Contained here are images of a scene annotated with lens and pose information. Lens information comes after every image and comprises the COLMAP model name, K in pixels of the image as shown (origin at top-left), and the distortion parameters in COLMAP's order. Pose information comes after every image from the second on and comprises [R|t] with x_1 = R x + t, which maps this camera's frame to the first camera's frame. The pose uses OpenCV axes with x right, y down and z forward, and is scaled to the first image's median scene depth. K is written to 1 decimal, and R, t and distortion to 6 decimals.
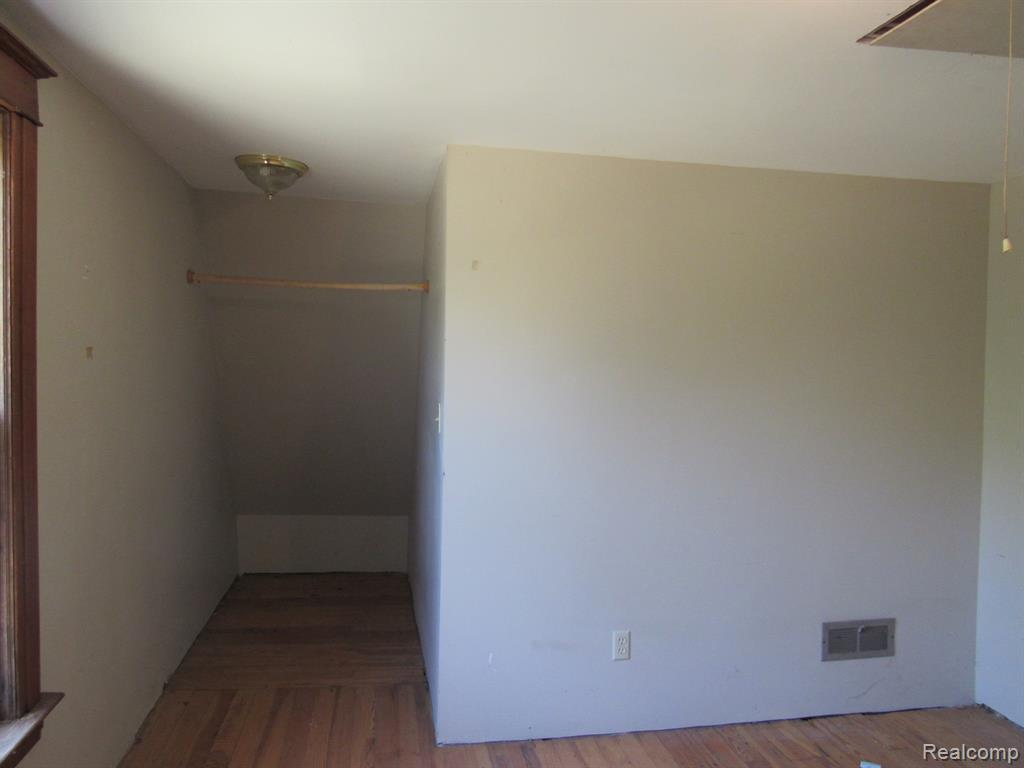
lens RADIAL K [[737.7, 0, 503.3], [0, 737.7, 384.8], [0, 0, 1]] dist [-0.025714, 0.035365]
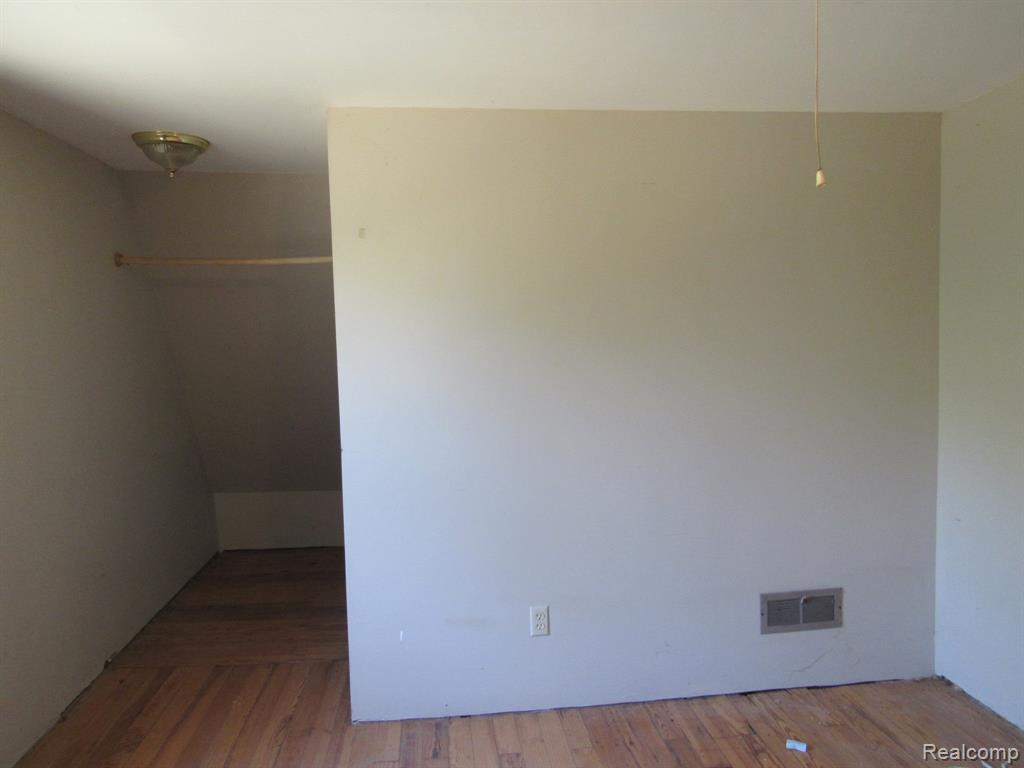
lens RADIAL K [[737.7, 0, 503.3], [0, 737.7, 384.8], [0, 0, 1]] dist [-0.025714, 0.035365]
pose [[0.996169, -0.037397, -0.079045, 0.193795], [0.040814, 0.998281, 0.042055, 0.001913], [0.077337, -0.045120, 0.995984, 0.045589]]
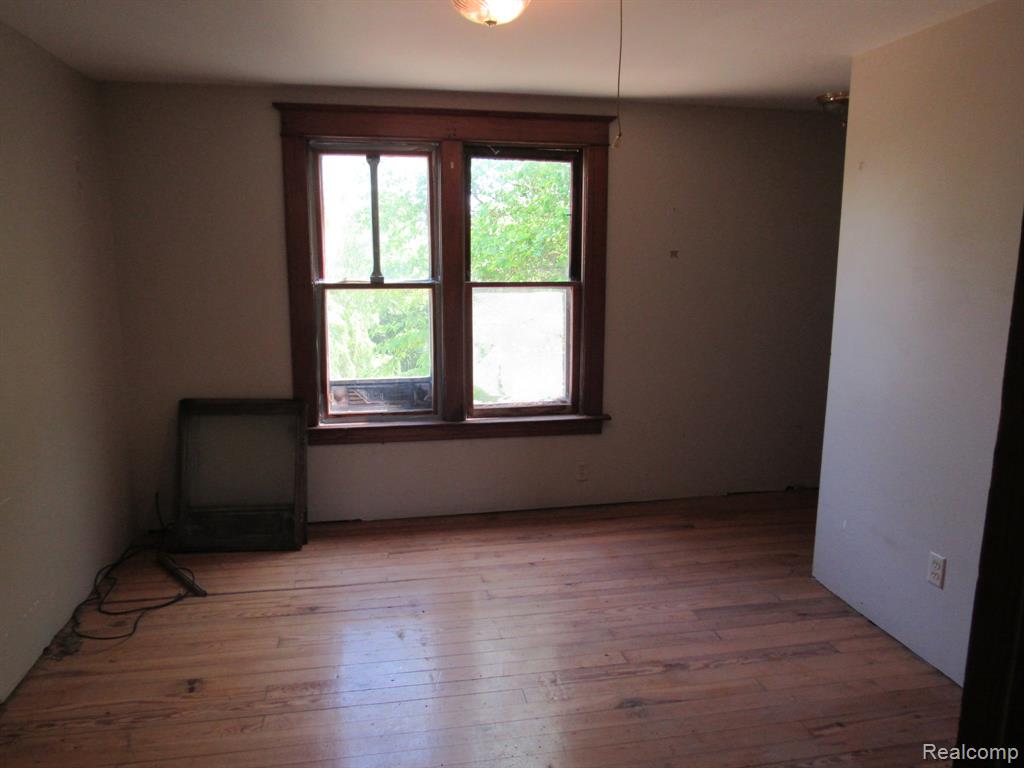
lens RADIAL K [[737.7, 0, 503.3], [0, 737.7, 384.8], [0, 0, 1]] dist [-0.025714, 0.035365]
pose [[0.010158, 0.153872, -0.988039, 0.979715], [-0.037118, 0.987467, 0.153401, 0.008930], [0.999259, 0.035116, 0.015742, 0.426932]]
